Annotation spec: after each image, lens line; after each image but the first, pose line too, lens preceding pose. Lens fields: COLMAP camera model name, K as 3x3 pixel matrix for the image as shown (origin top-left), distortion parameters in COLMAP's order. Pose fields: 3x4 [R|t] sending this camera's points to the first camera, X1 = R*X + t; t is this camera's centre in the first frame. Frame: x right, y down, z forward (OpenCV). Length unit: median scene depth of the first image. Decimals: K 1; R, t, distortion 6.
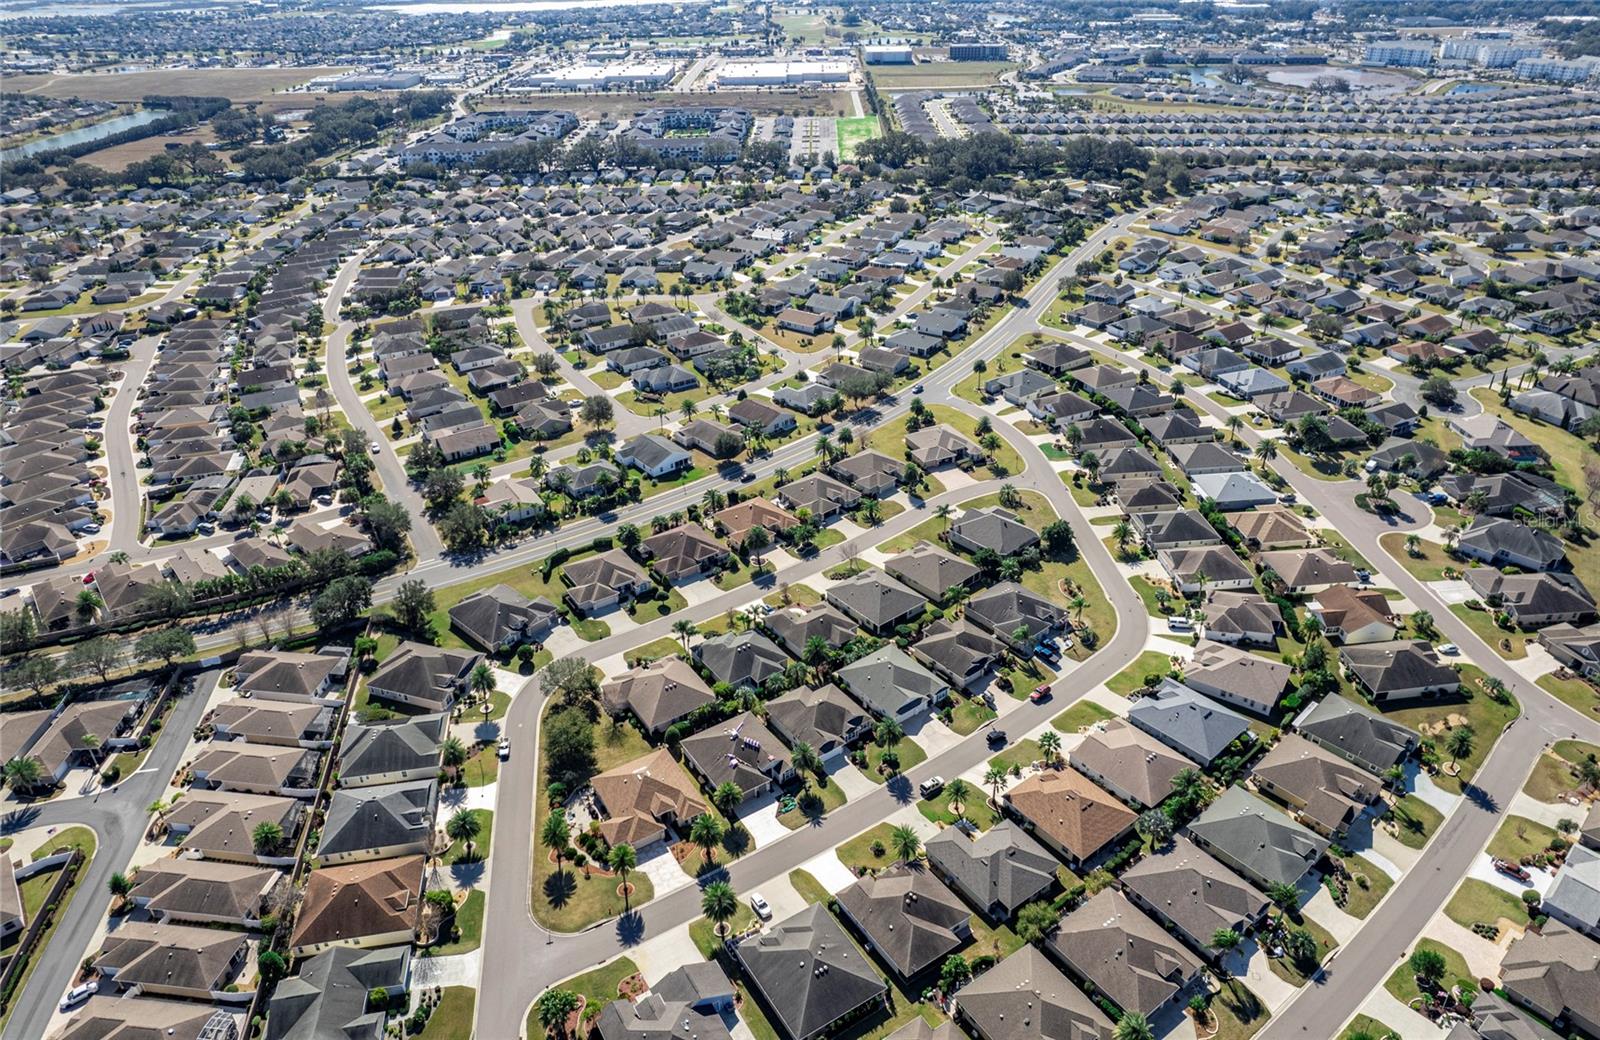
lens RADIAL K [[1052.6, 0, 800.0], [0, 1052.6, 520.0], [0, 0, 1]] dist [-0.028849, 0.000408]
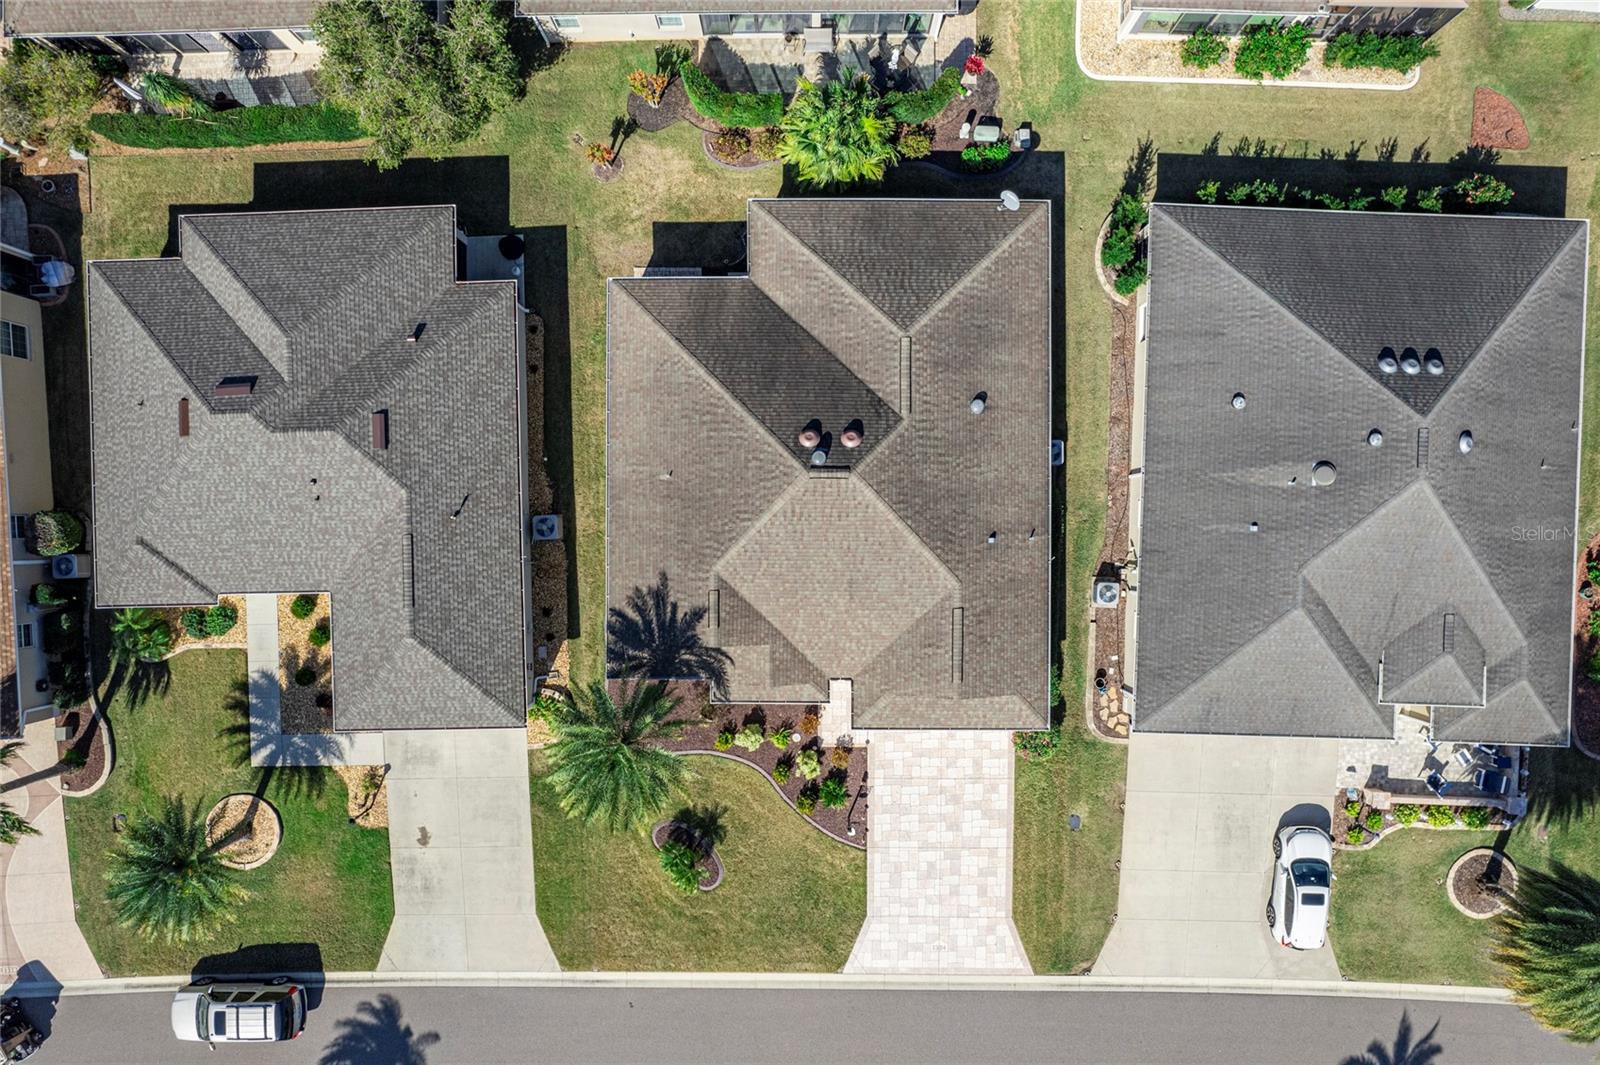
lens RADIAL K [[1048.2, 0, 800.0], [0, 1048.2, 532.5], [0, 0, 1]] dist [-0.049687, 0.000116]
pose [[-0.827675, -0.561206, 0.001694, 0.083007], [0.290108, -0.425267, 0.857313, 0.142805], [-0.480408, 0.710068, 0.514793, 0.749661]]
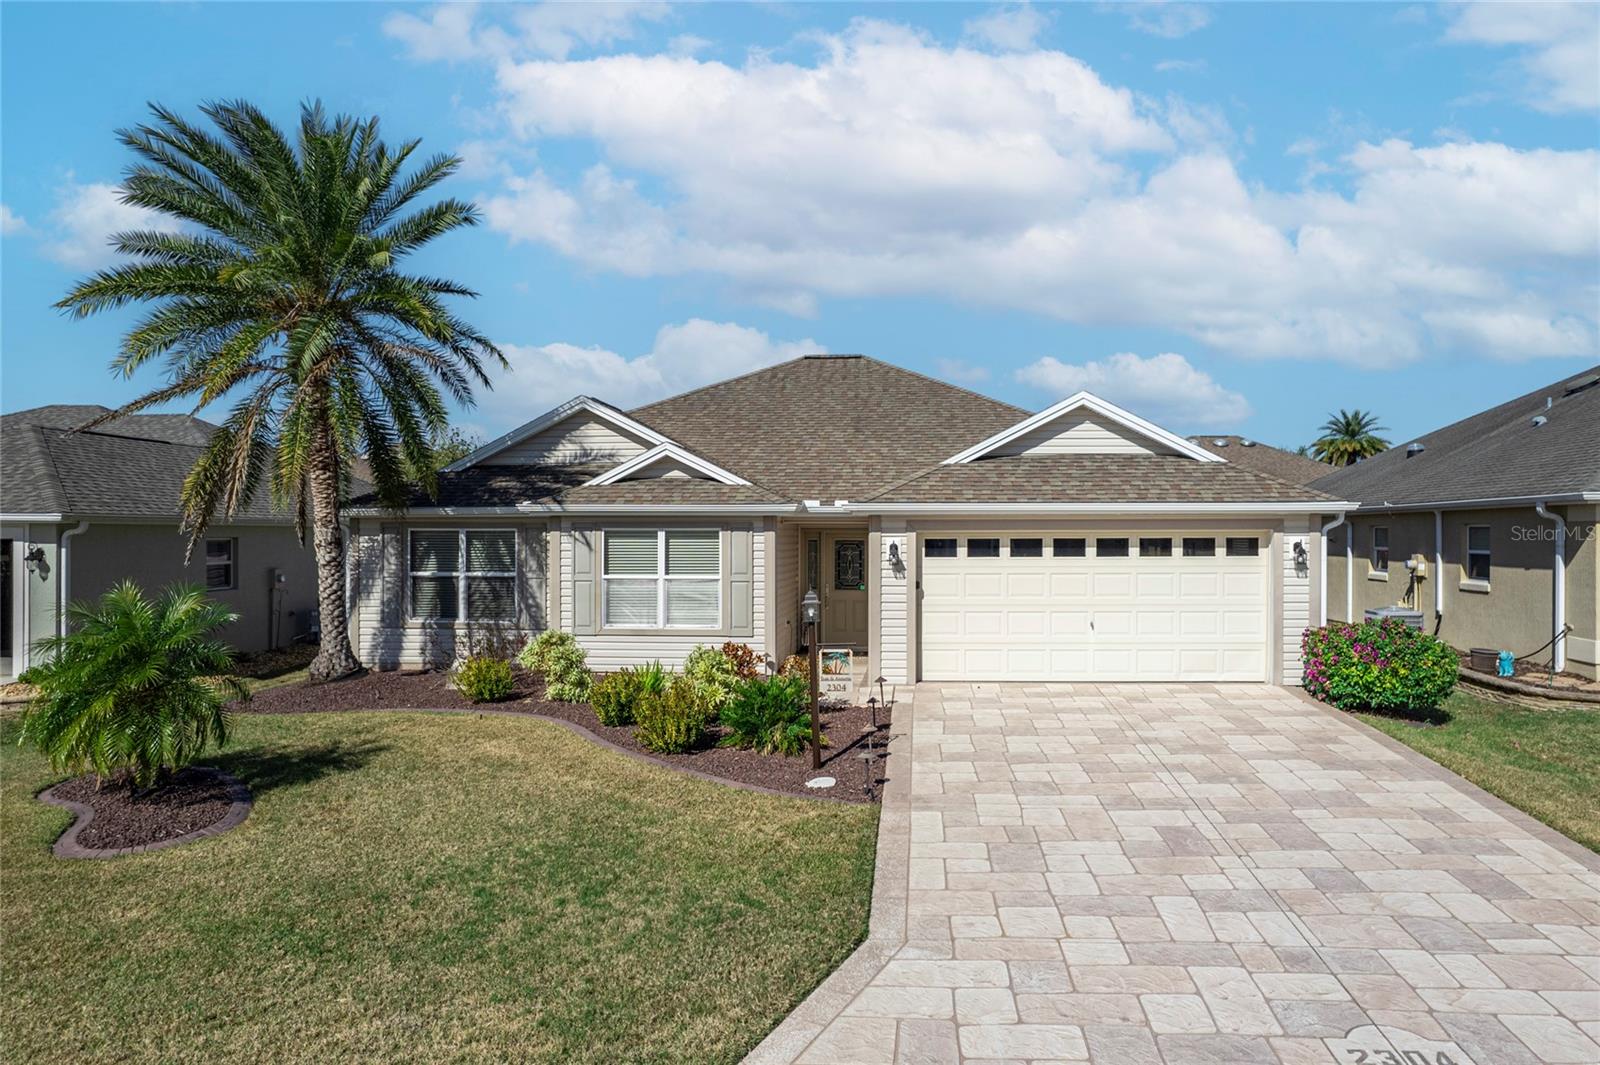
lens RADIAL K [[1052.0, 0, 856.1], [0, 1052.0, 529.0], [0, 0, 1]] dist [-0.071683, 0.052497]
pose [[-0.792926, -0.002695, 0.609312, 0.010124], [0.307491, 0.861547, 0.403962, 0.263734], [-0.526040, 0.507670, -0.682314, 0.917877]]
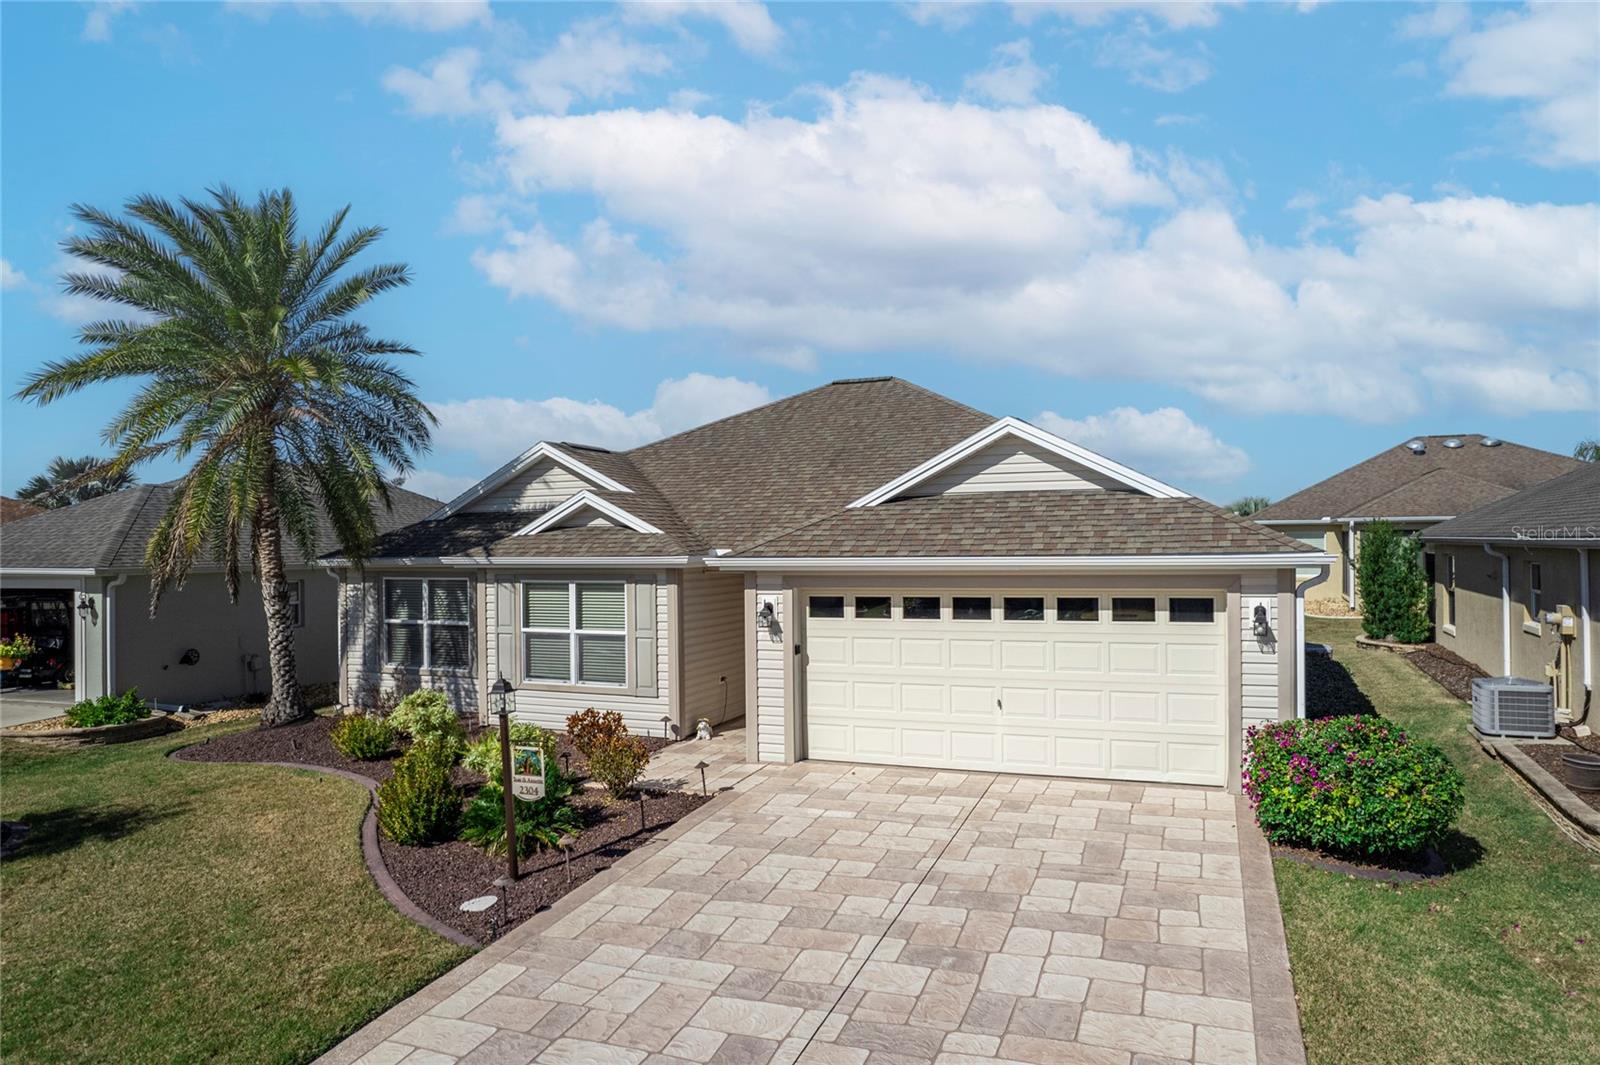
lens RADIAL K [[1025.2, 0, 800.0], [0, 1025.2, 532.5], [0, 0, 1]] dist [-0.078901, 0.071529]
pose [[-0.558913, 0.009200, 0.829175, -0.000796], [0.430740, 0.857670, 0.280828, 0.274774], [-0.708576, 0.514117, -0.483326, 0.893217]]
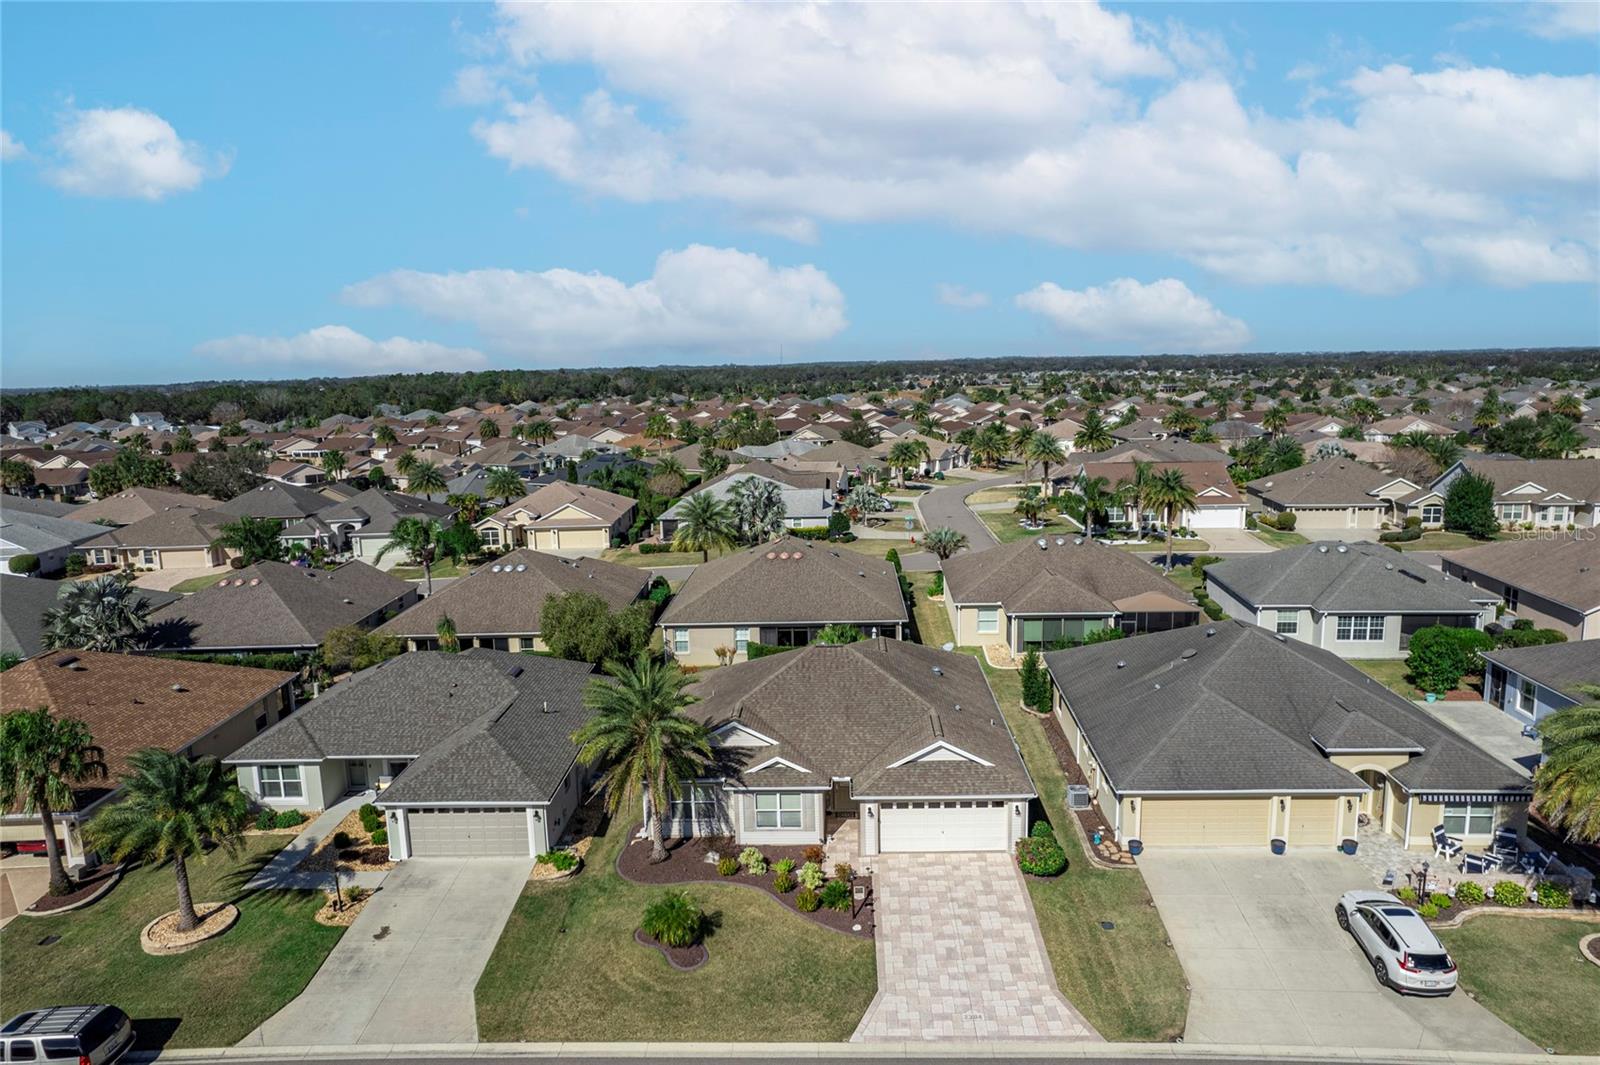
lens RADIAL K [[1043.3, 0, 800.0], [0, 1043.3, 532.5], [0, 0, 1]] dist [-0.073935, 0.062570]
pose [[-0.804571, -0.080597, 0.588361, -0.049556], [0.322030, 0.773217, 0.546289, 0.140217], [-0.498960, 0.628999, -0.596153, 0.958991]]
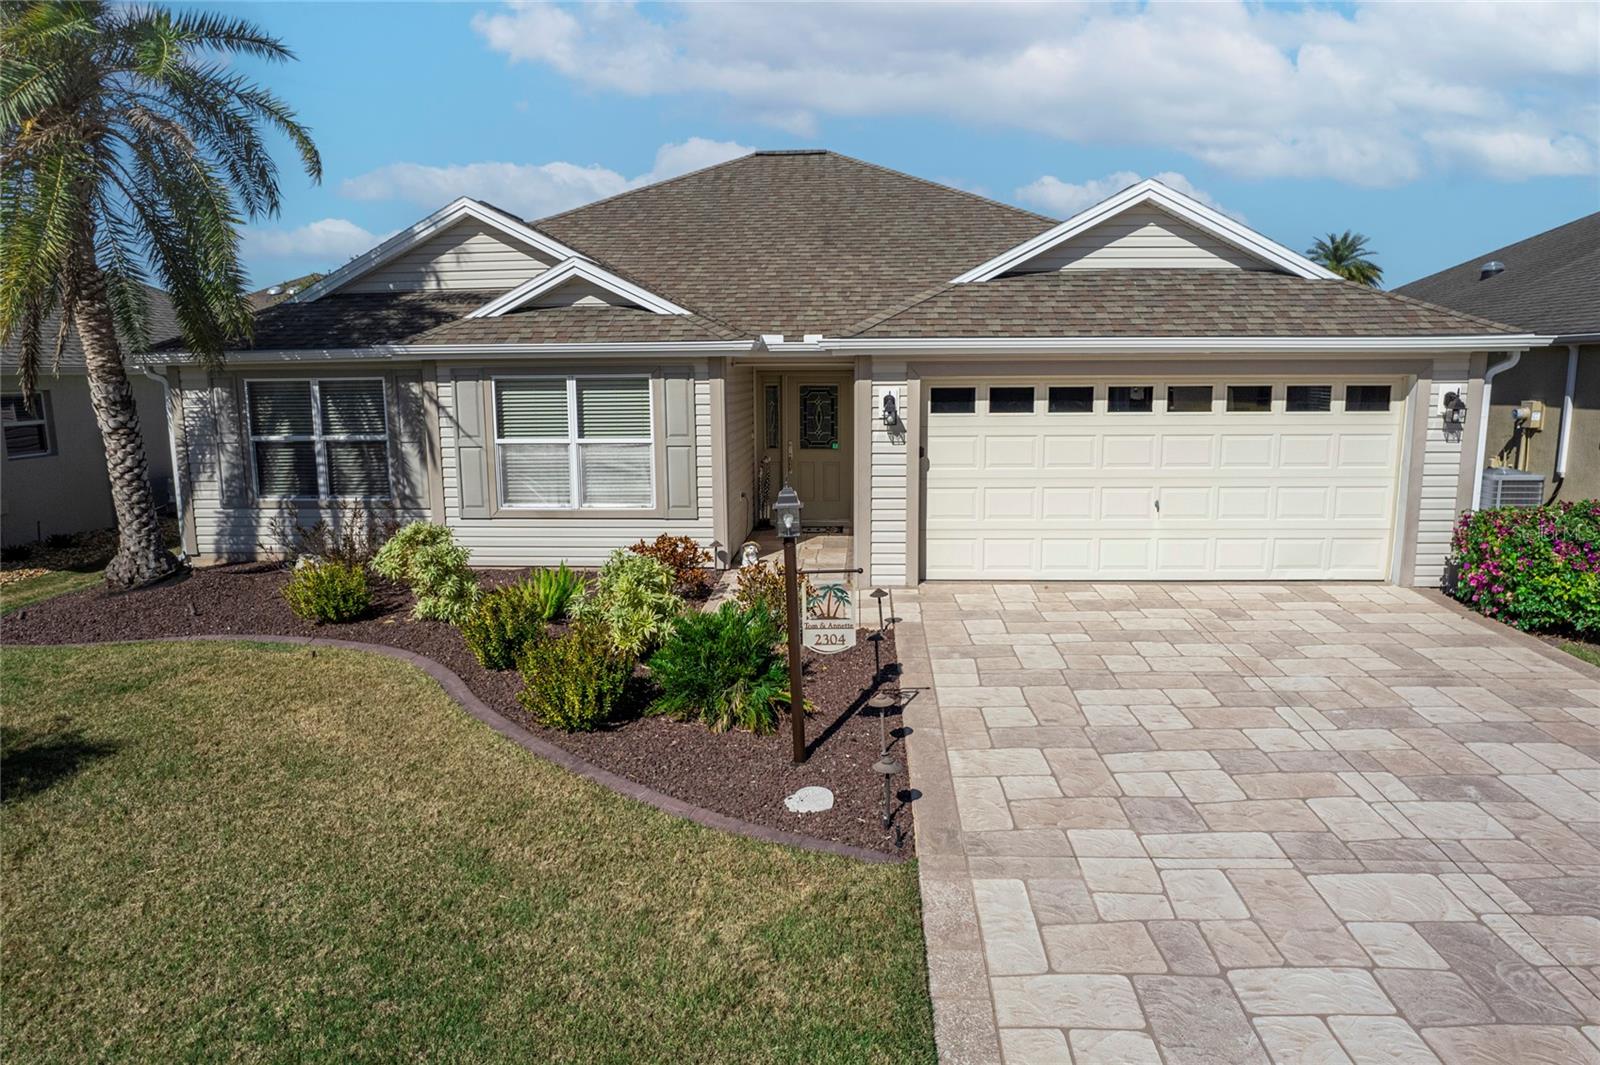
lens RADIAL K [[1025.2, 0, 800.0], [0, 1025.2, 532.5], [0, 0, 1]] dist [-0.078901, 0.071529]
pose [[-0.792887, -0.097262, 0.601557, 0.025011], [0.314316, 0.780446, 0.540472, 0.271384], [-0.522050, 0.617612, -0.588234, 0.903537]]
